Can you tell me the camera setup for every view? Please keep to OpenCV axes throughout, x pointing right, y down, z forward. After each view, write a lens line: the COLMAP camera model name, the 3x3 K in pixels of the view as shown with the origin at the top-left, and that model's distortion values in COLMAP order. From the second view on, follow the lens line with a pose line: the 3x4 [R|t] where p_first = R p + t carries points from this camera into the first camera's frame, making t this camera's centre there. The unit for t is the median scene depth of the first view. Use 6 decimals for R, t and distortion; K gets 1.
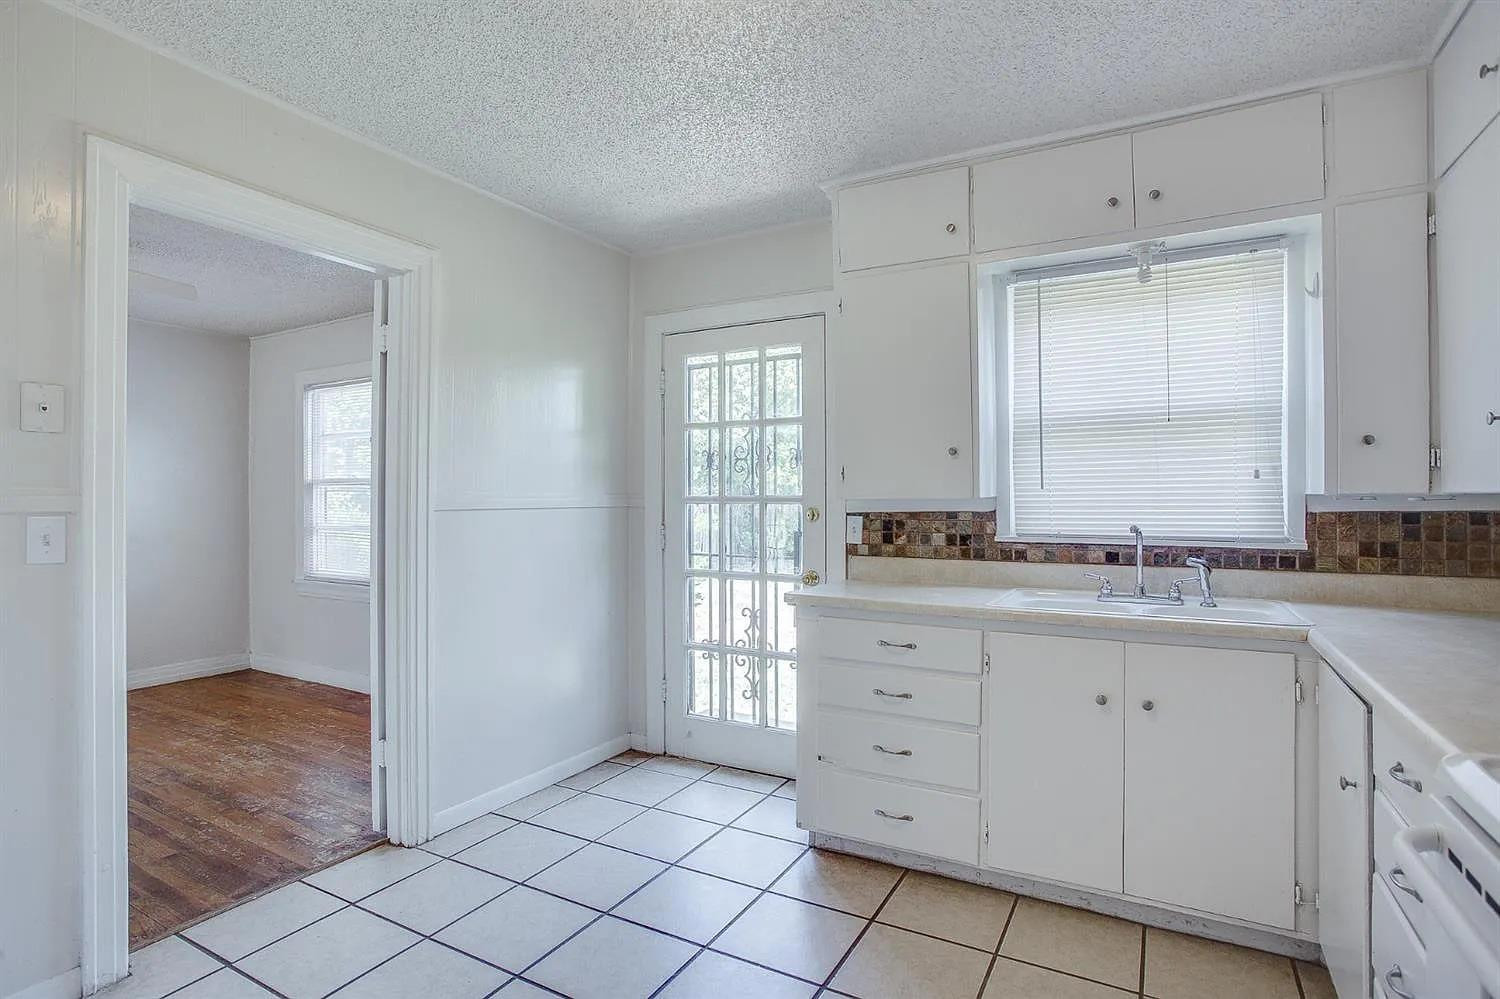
lens RADIAL K [[738.2, 0, 748.5], [0, 738.2, 503.2], [0, 0, 1]] dist [-0.070176, 0.021198]
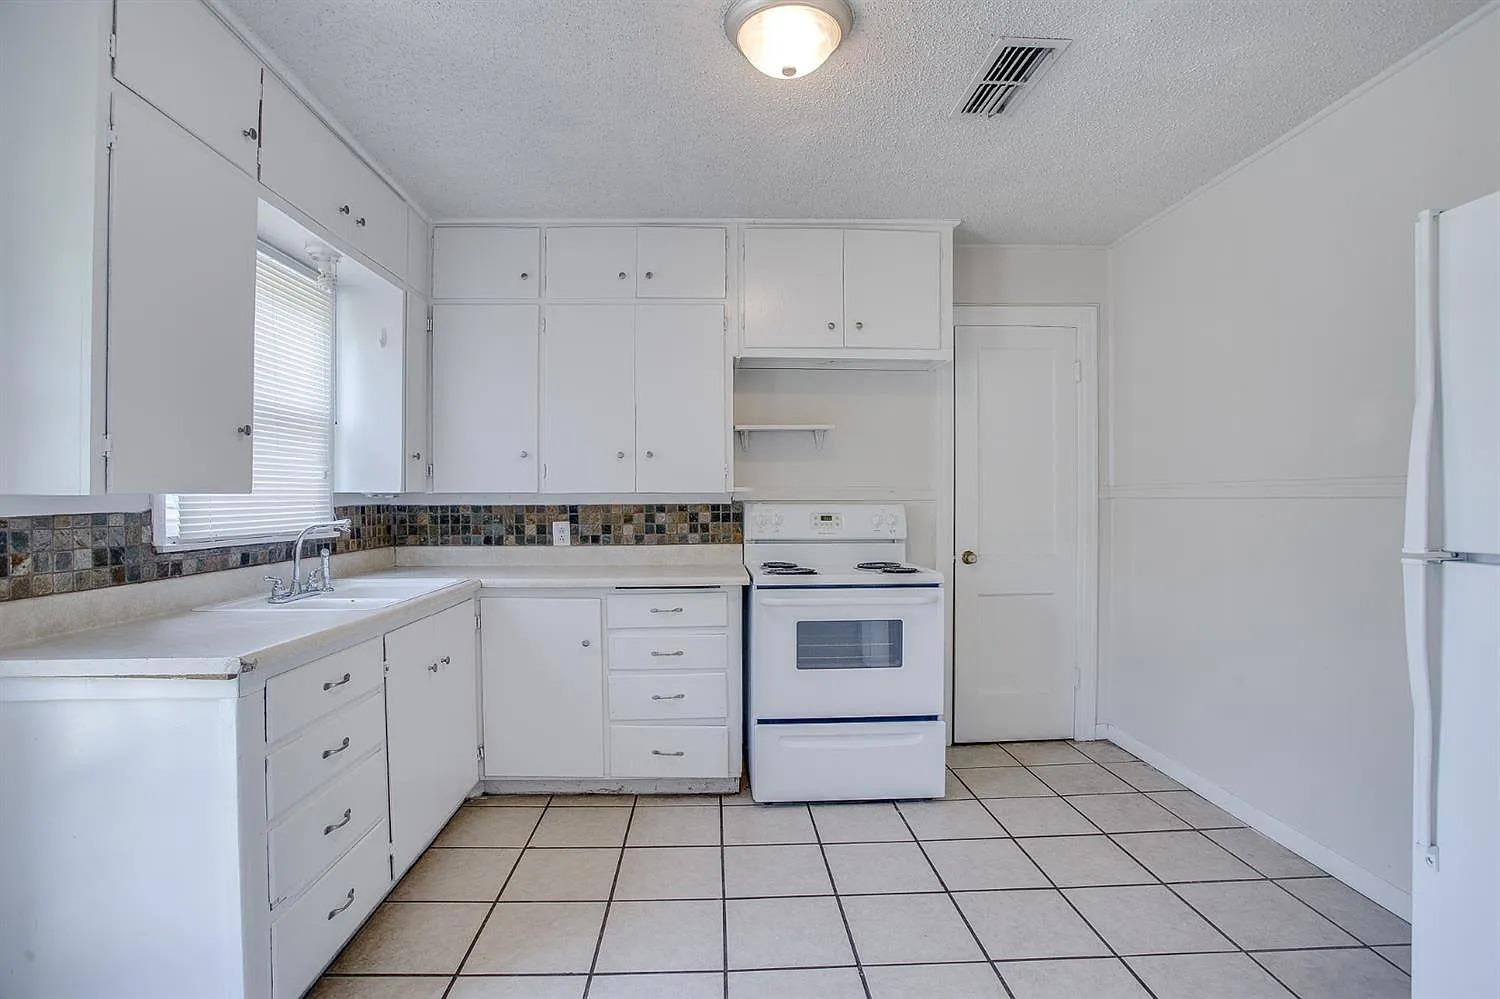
lens RADIAL K [[727.4, 0, 746.8], [0, 727.4, 494.8], [0, 0, 1]] dist [-0.073737, 0.021432]
pose [[-0.520564, 0.007438, 0.853790, -0.517383], [0.007813, 0.999962, -0.003948, 0.002006], [-0.853787, 0.004615, -0.520603, 0.815805]]
